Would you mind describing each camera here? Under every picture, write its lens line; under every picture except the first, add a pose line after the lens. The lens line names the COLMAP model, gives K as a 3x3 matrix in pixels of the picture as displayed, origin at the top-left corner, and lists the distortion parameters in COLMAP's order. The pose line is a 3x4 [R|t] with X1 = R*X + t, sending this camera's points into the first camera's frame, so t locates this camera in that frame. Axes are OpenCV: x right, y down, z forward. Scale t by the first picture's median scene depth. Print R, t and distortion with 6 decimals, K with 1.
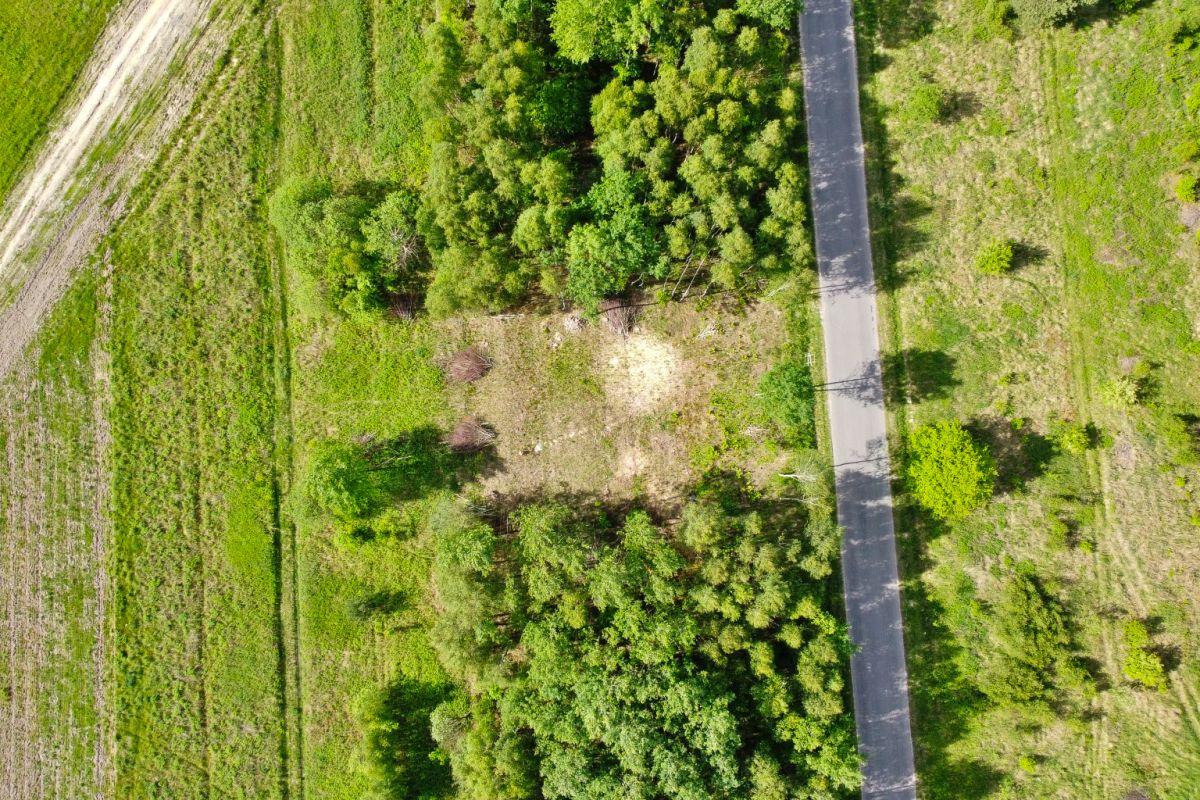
lens RADIAL K [[883.0, 0, 606.7], [0, 883.0, 379.6], [0, 0, 1]] dist [0.001725, -0.000240]
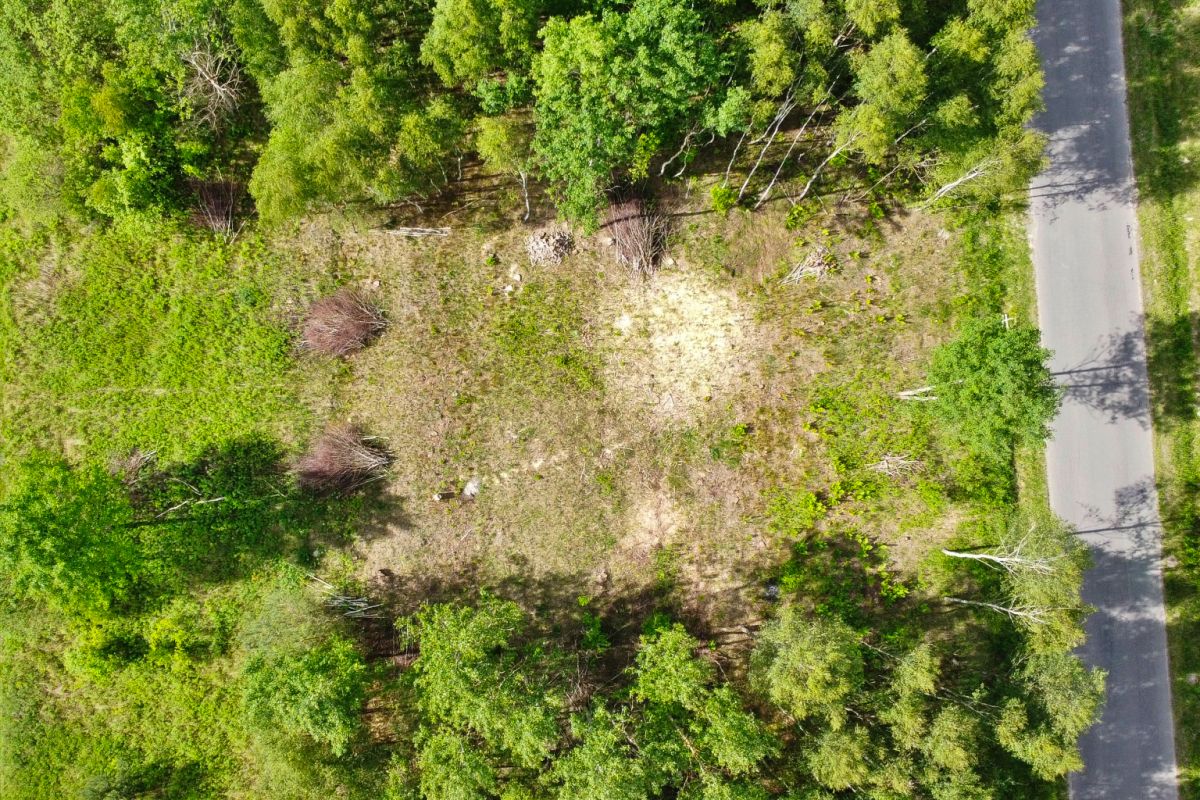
lens RADIAL K [[1097.2, 0, 600.0], [0, 1097.2, 400.0], [0, 0, 1]] dist [0.004970, -0.000205]
pose [[0.999674, 0.024588, 0.006905, -0.008523], [-0.024546, 0.999681, -0.005985, 0.028769], [-0.007050, 0.005814, 0.999958, 0.365618]]
